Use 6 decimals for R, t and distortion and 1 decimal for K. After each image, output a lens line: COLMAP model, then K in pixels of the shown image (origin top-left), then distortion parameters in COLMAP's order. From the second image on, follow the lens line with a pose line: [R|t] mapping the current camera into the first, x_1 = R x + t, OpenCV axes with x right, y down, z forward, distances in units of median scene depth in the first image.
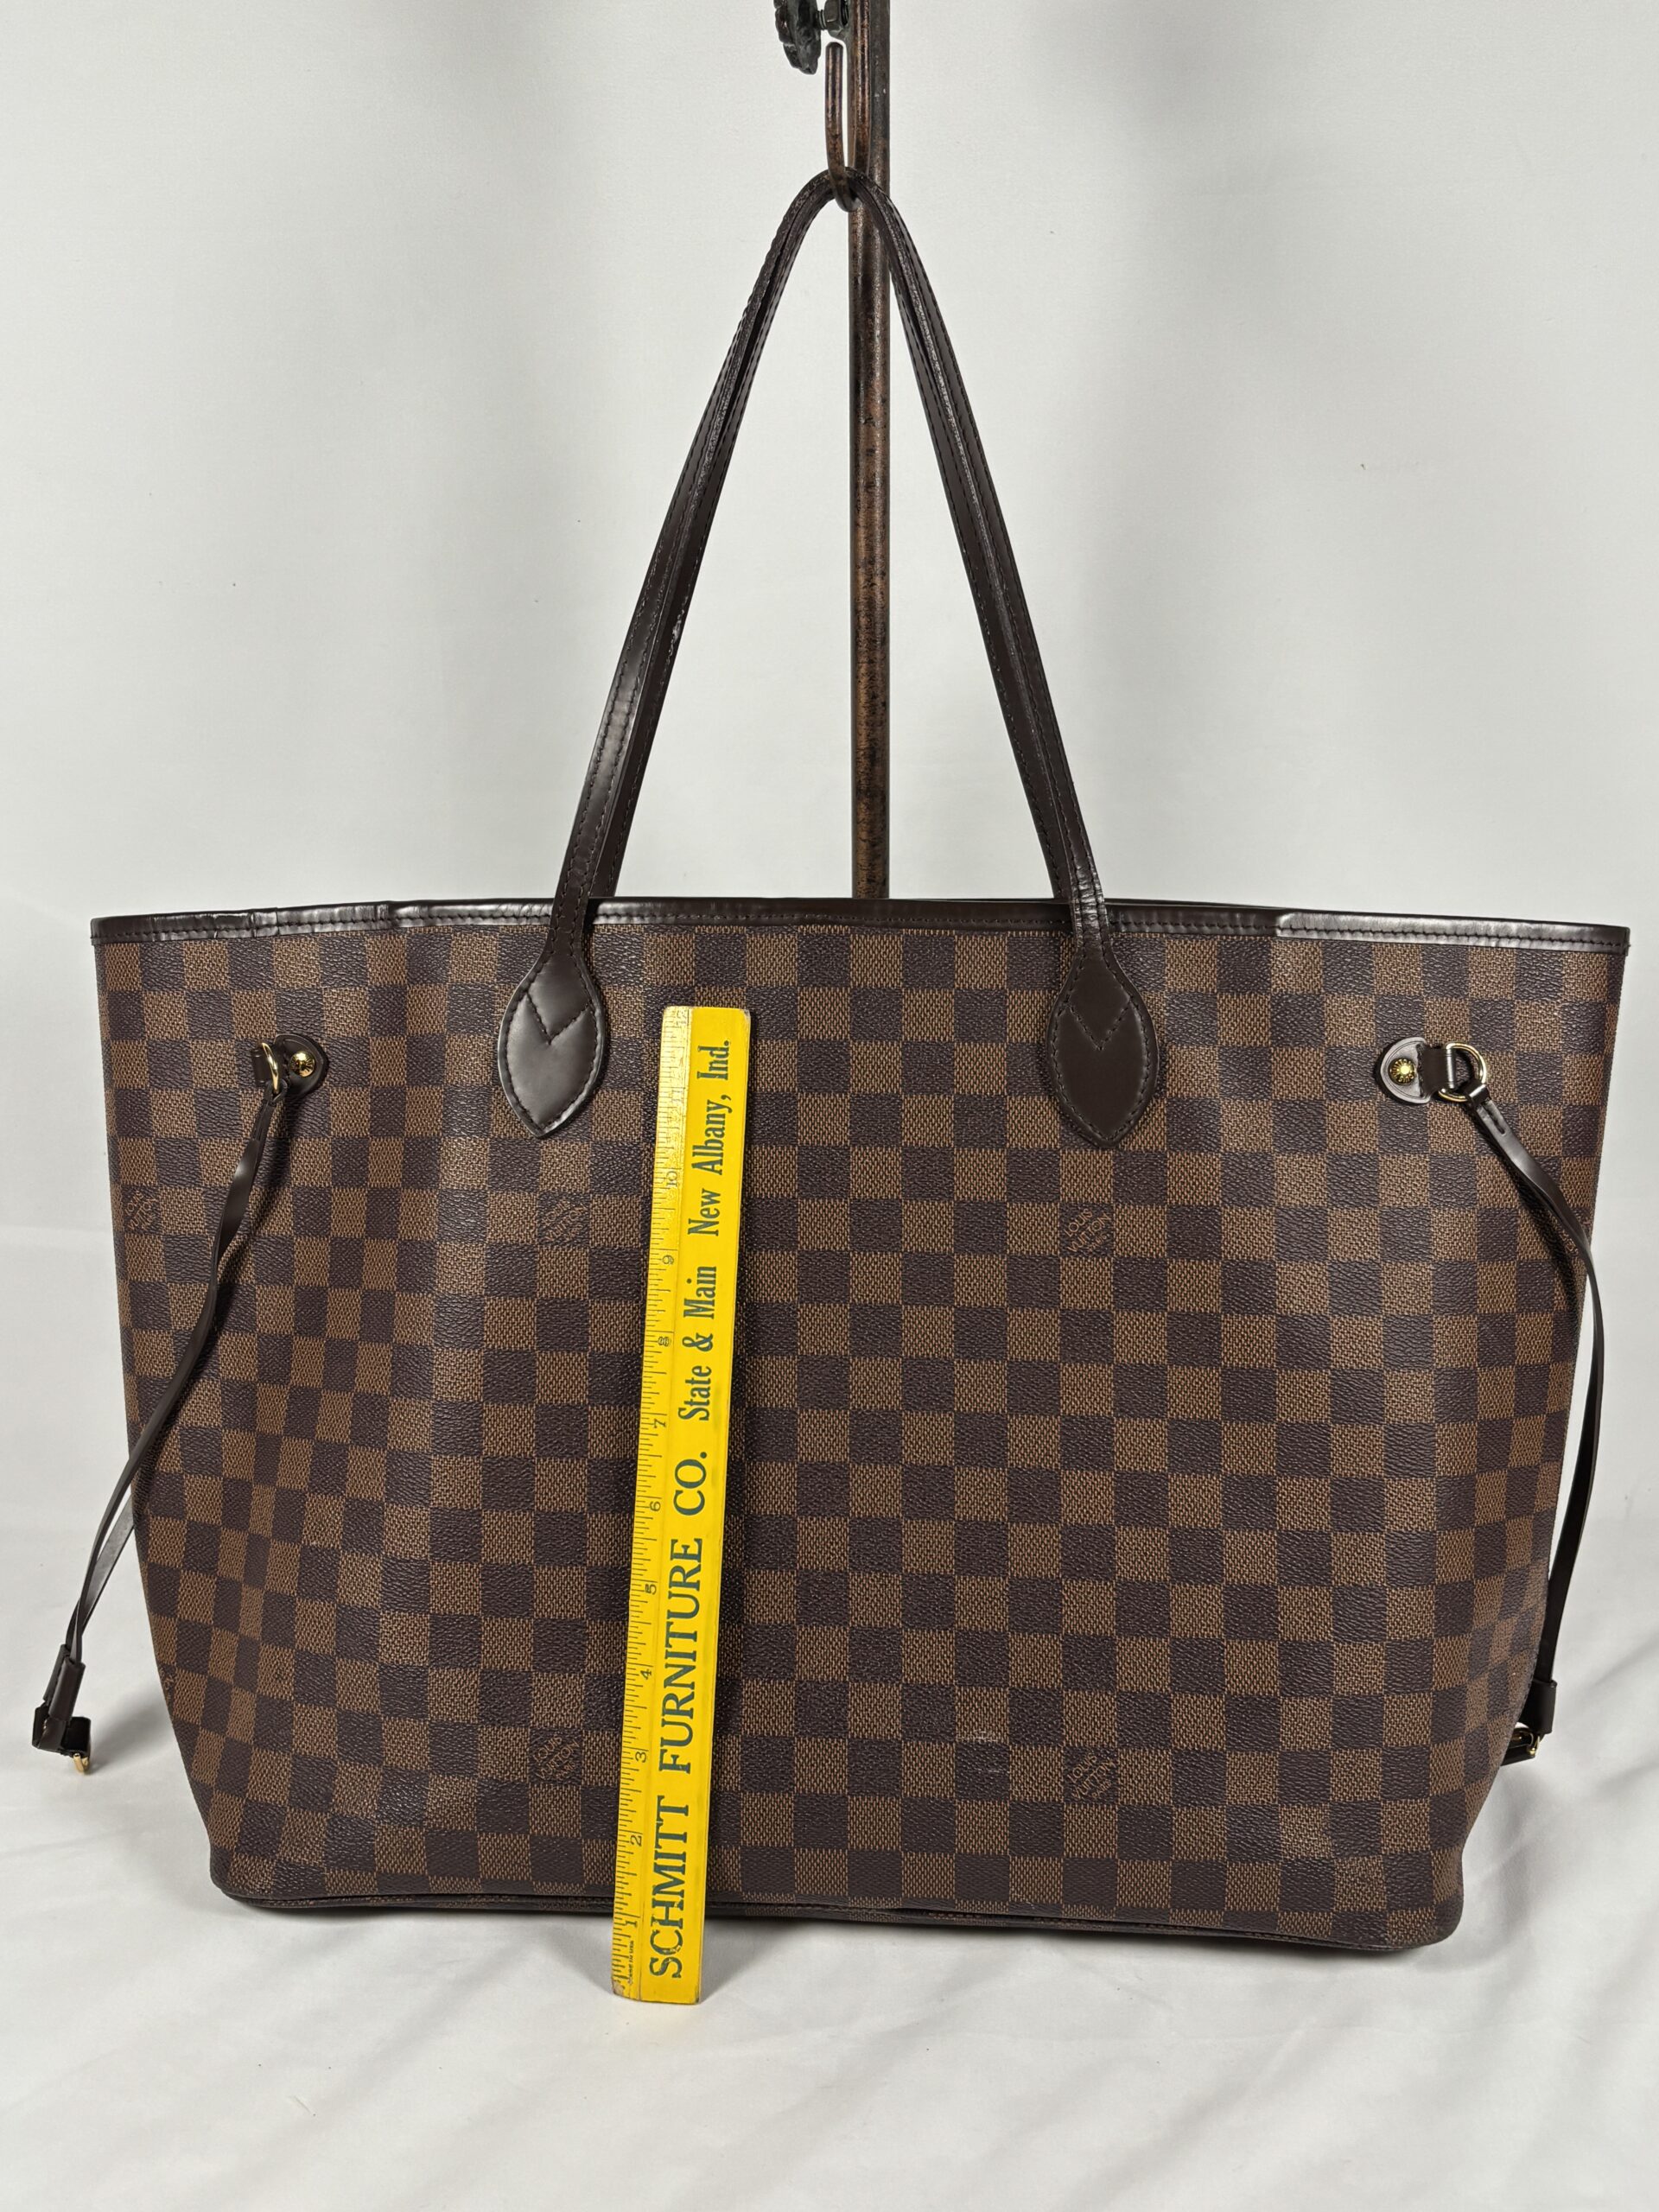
lens RADIAL K [[2061.8, 0, 784.5], [0, 2061.8, 1091.0], [0, 0, 1]] dist [0.053249, 0.000000]
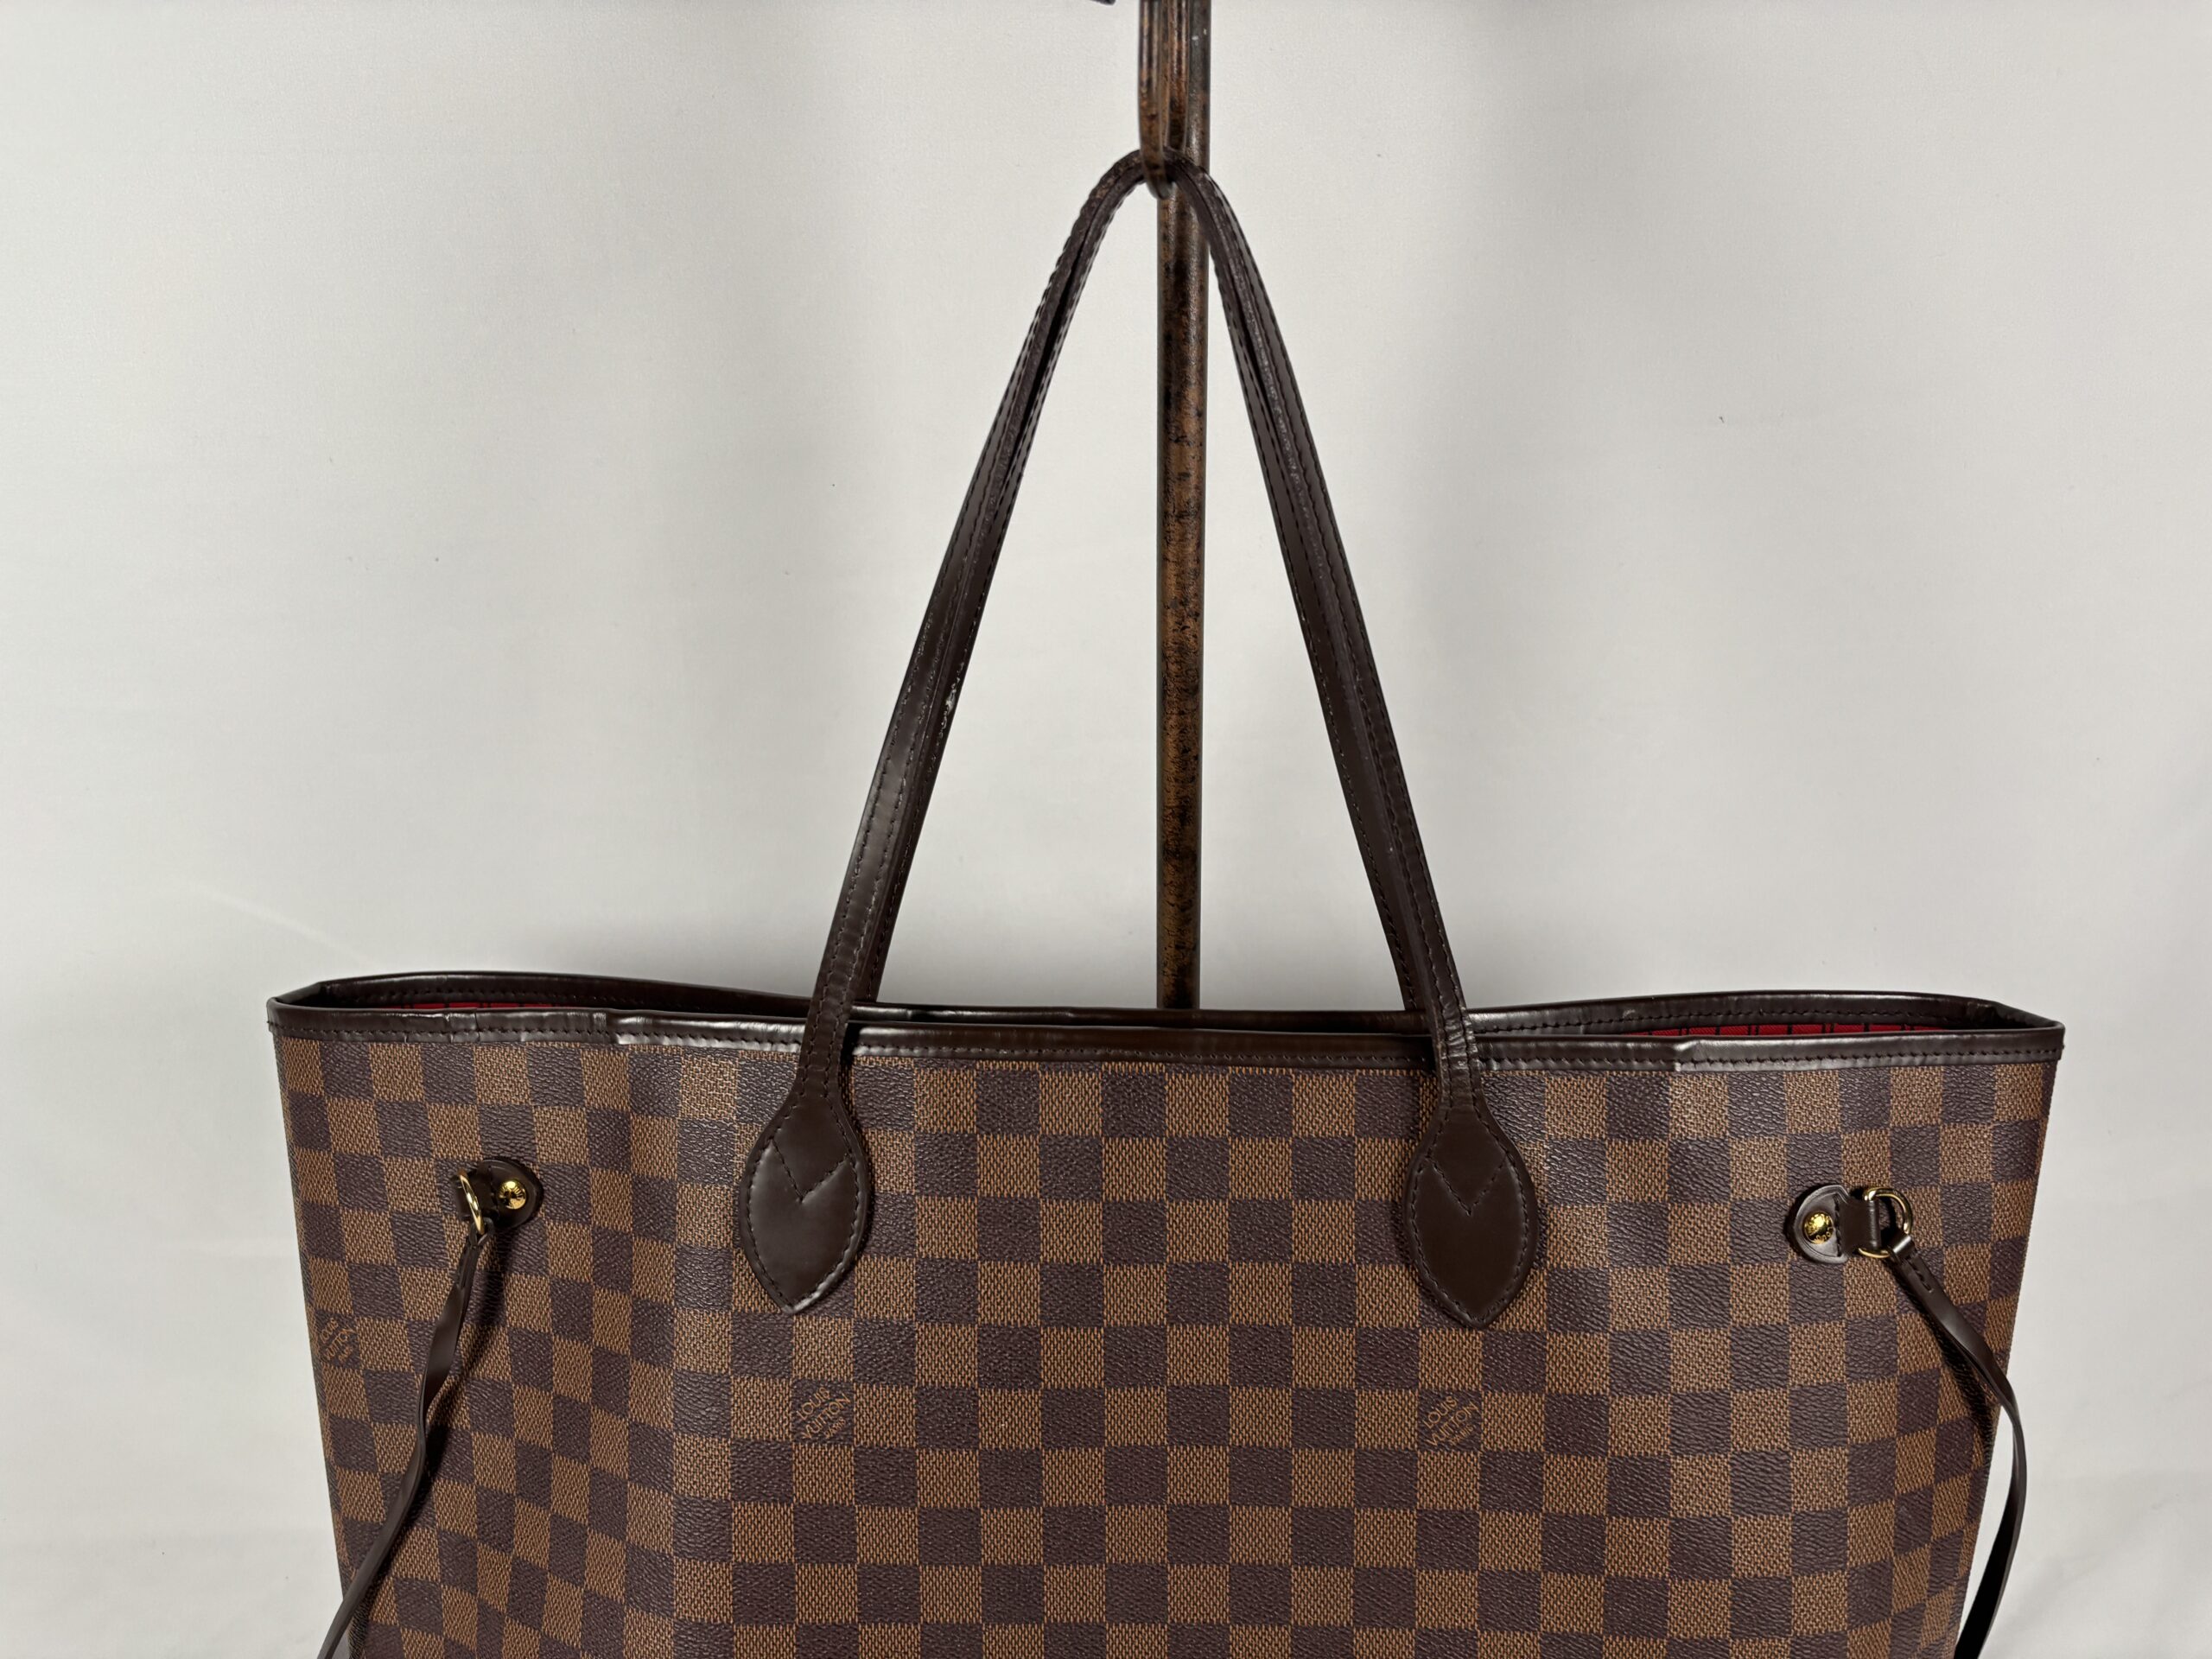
lens RADIAL K [[1720.8, 0, 1087.1], [0, 1720.8, 816.6], [0, 0, 1]] dist [0.006541, -0.059251]
pose [[0.999524, -0.011565, 0.028601, -0.017746], [0.009467, 0.997327, 0.072452, -0.227523], [-0.029362, -0.072146, 0.996962, 0.321453]]
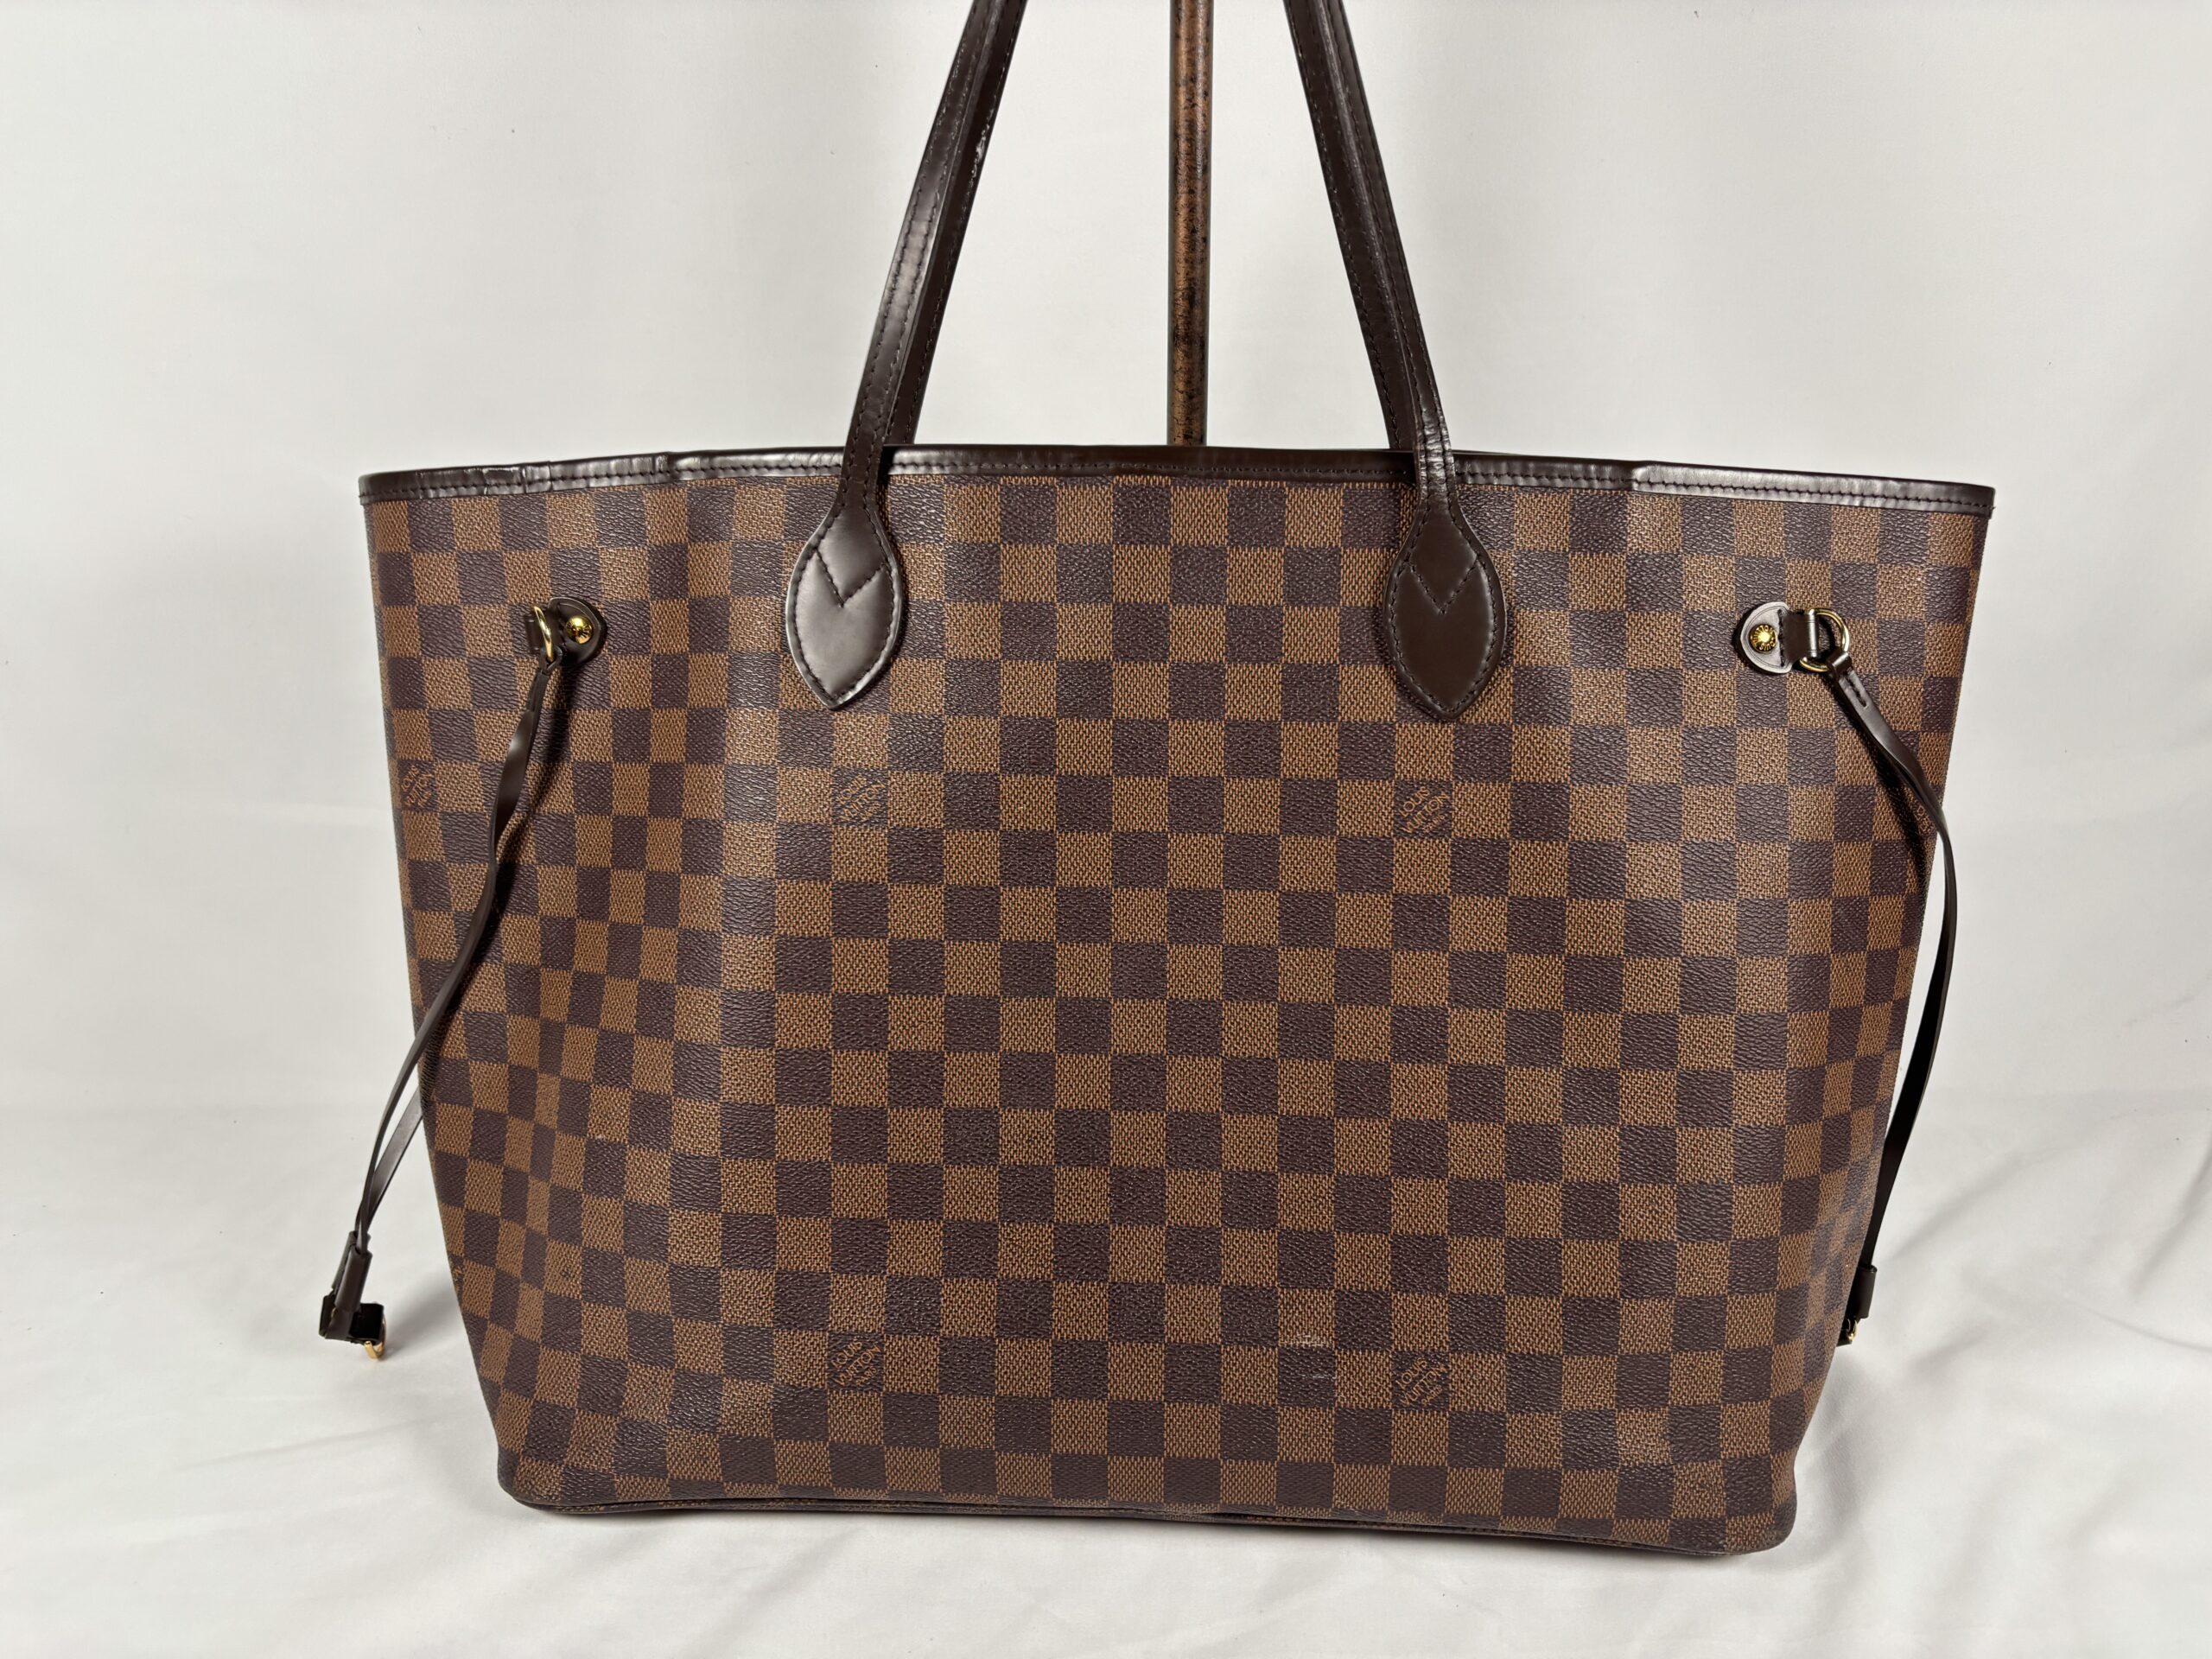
lens RADIAL K [[1720.8, 0, 1084.9], [0, 1720.8, 825.1], [0, 0, 1]] dist [0.006541, -0.059251]
pose [[0.999909, 0.001383, 0.013453, -0.016131], [-0.002406, 0.997081, 0.076319, 0.015732], [-0.013308, -0.076344, 0.996993, 0.227655]]
